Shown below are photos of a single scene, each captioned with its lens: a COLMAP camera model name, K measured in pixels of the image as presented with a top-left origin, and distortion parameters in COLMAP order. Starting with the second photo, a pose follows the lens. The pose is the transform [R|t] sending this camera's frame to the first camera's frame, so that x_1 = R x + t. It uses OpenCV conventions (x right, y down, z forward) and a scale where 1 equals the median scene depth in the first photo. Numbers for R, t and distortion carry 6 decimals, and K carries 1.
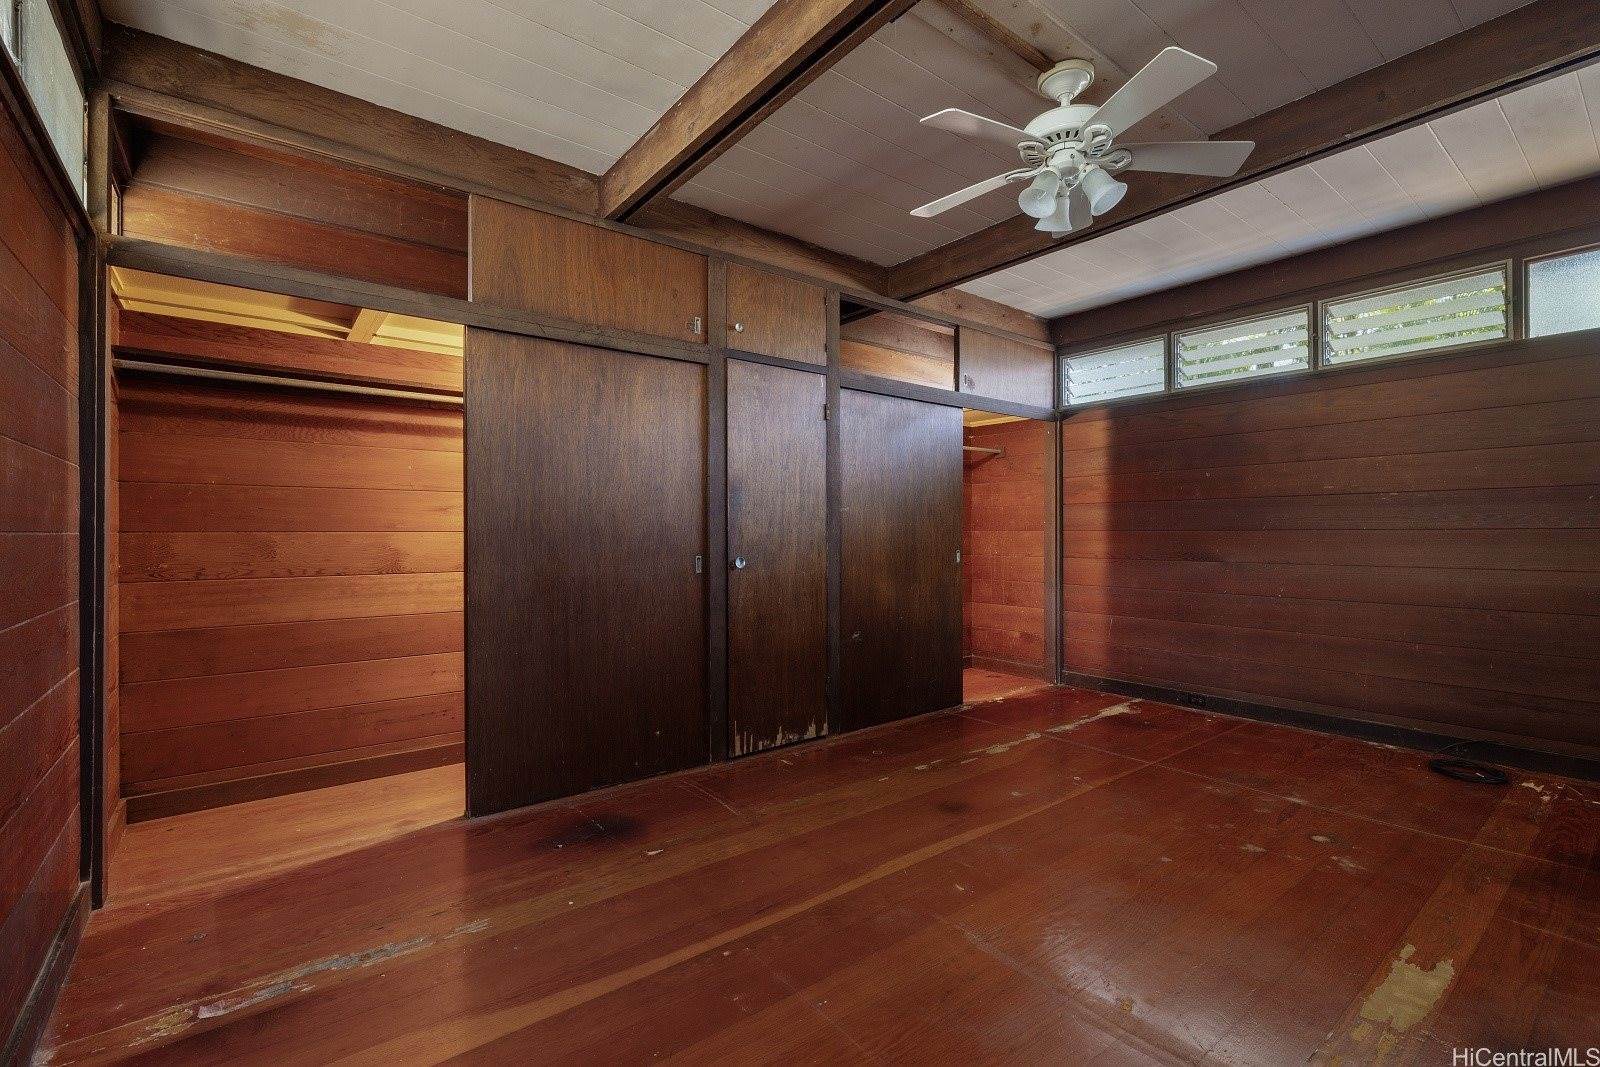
lens RADIAL K [[711.8, 0, 802.1], [0, 711.8, 532.3], [0, 0, 1]] dist [-0.009583, 0.000728]
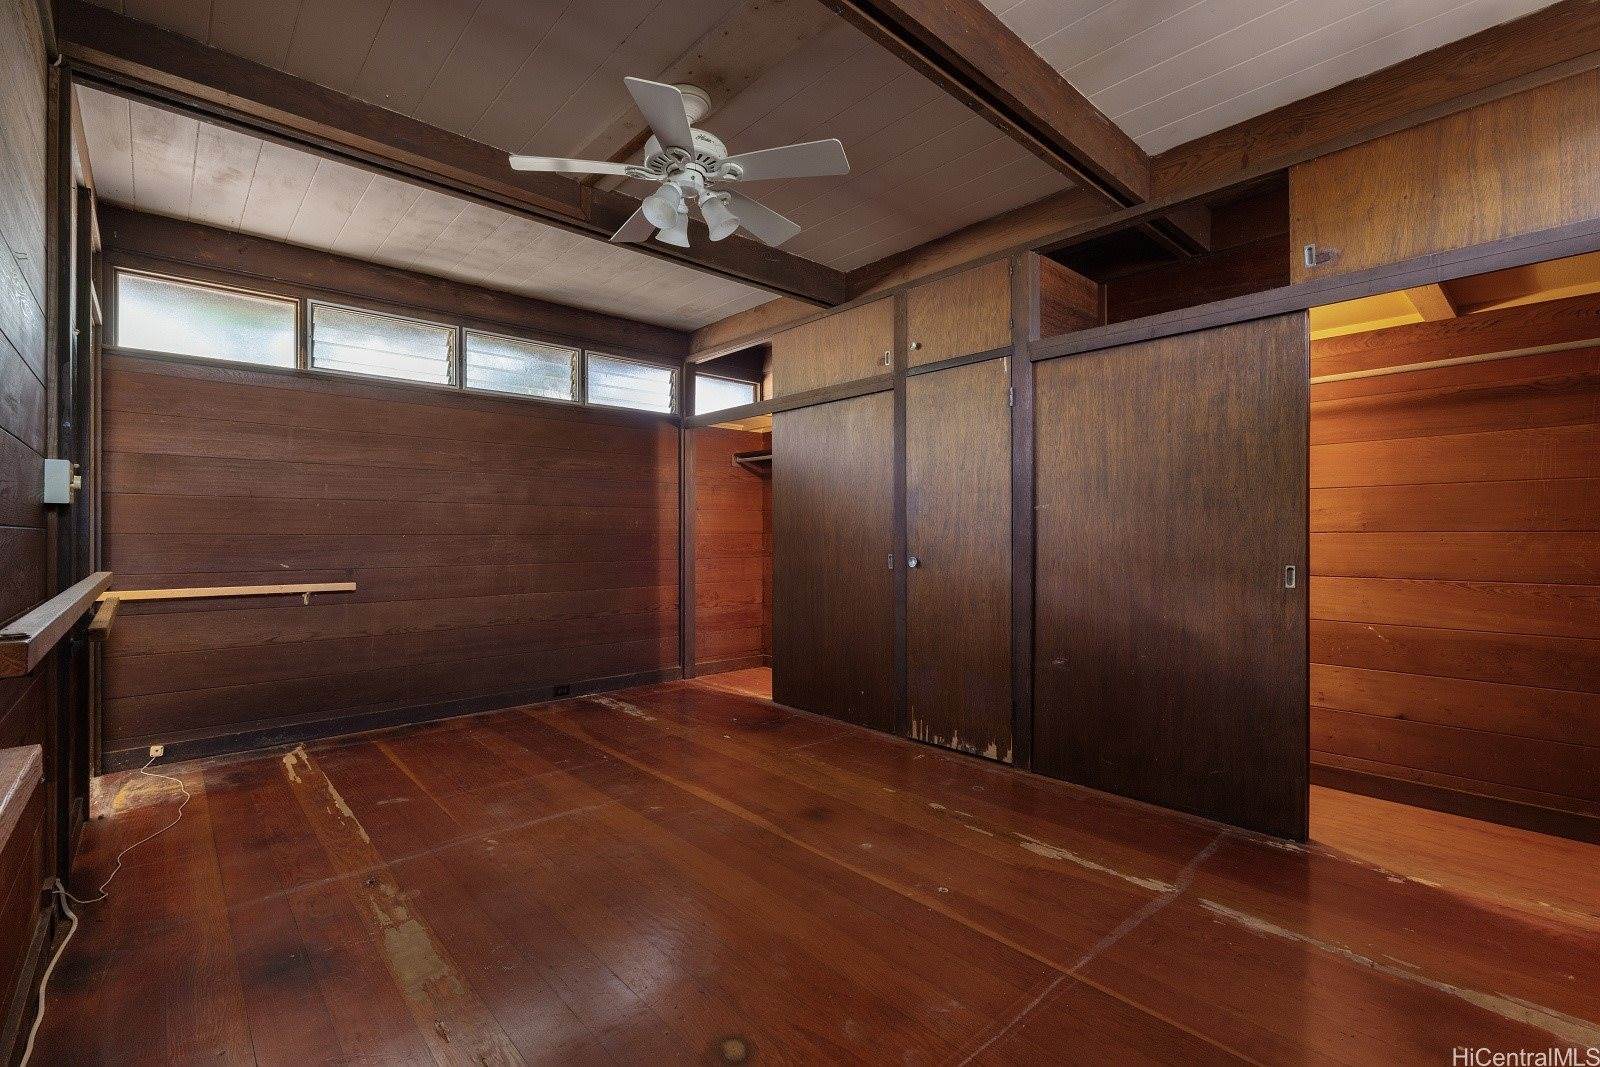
lens RADIAL K [[711.8, 0, 802.3], [0, 711.8, 533.9], [0, 0, 1]] dist [-0.009583, 0.000728]
pose [[0.070467, -0.000183, -0.997514, 0.975278], [0.002900, 0.999996, 0.000021, -0.000457], [0.997510, -0.002894, 0.070467, 0.745040]]
